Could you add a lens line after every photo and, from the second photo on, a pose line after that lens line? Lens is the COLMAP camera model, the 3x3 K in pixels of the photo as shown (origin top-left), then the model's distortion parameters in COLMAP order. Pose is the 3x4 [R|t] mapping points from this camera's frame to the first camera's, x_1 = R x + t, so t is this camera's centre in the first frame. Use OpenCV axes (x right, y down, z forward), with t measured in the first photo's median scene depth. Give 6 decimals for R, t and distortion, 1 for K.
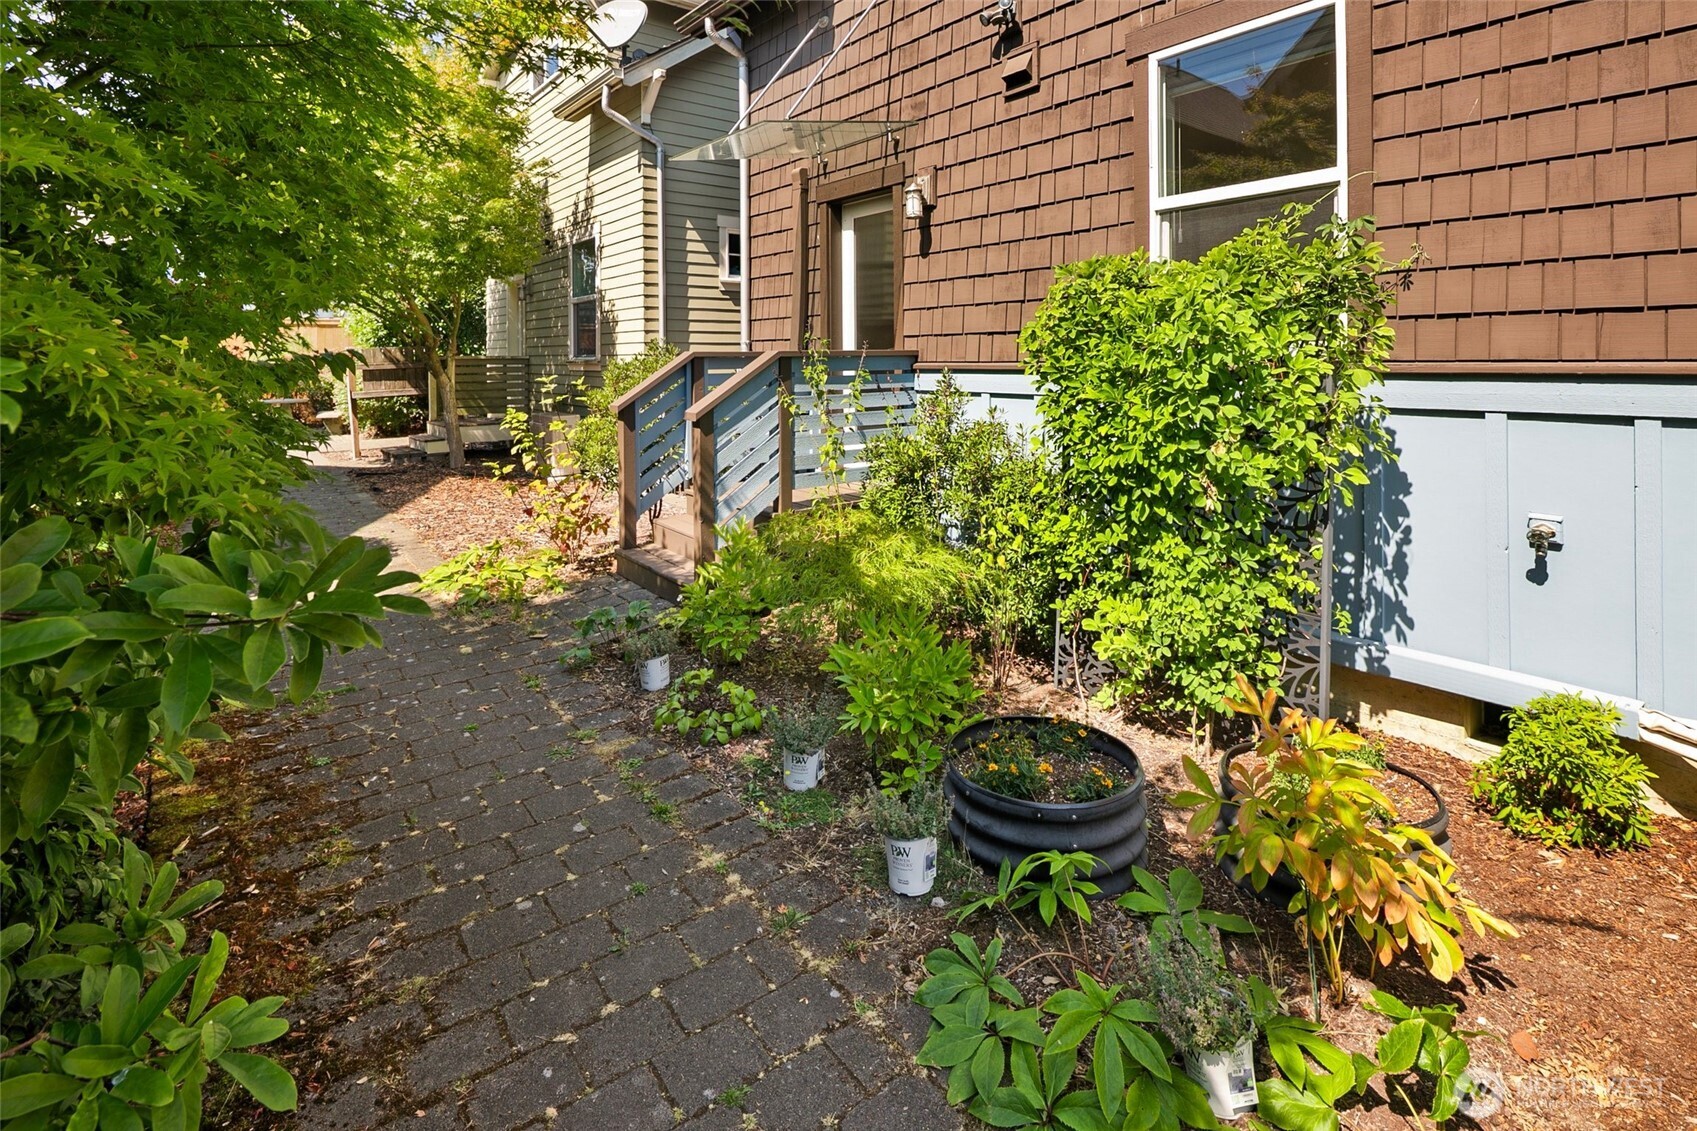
lens RADIAL K [[829.1, 0, 845.0], [0, 829.1, 551.6], [0, 0, 1]] dist [0.000994, -0.000093]
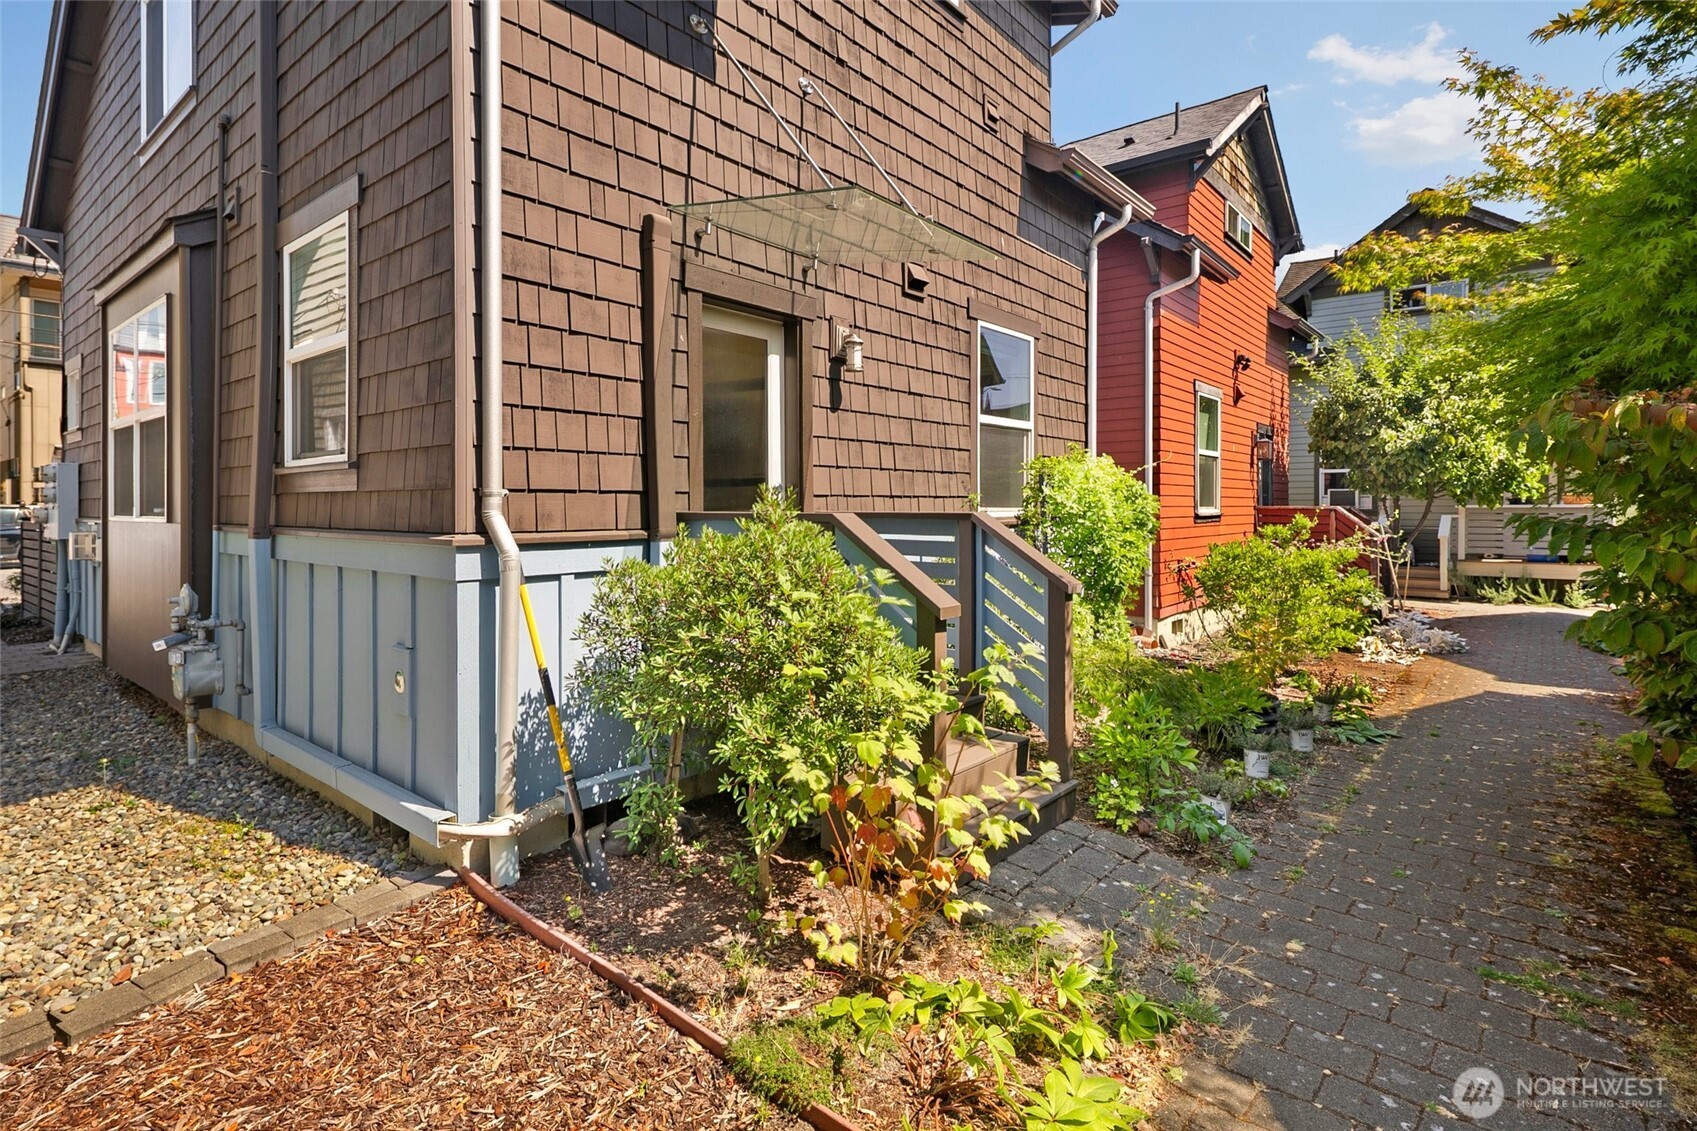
lens RADIAL K [[829.1, 0, 845.0], [0, 829.1, 551.6], [0, 0, 1]] dist [0.000994, -0.000093]
pose [[-0.206249, -0.024370, 0.978196, -0.775879], [0.245586, 0.966402, 0.075857, -0.282206], [-0.947180, 0.255877, -0.193334, 1.219582]]
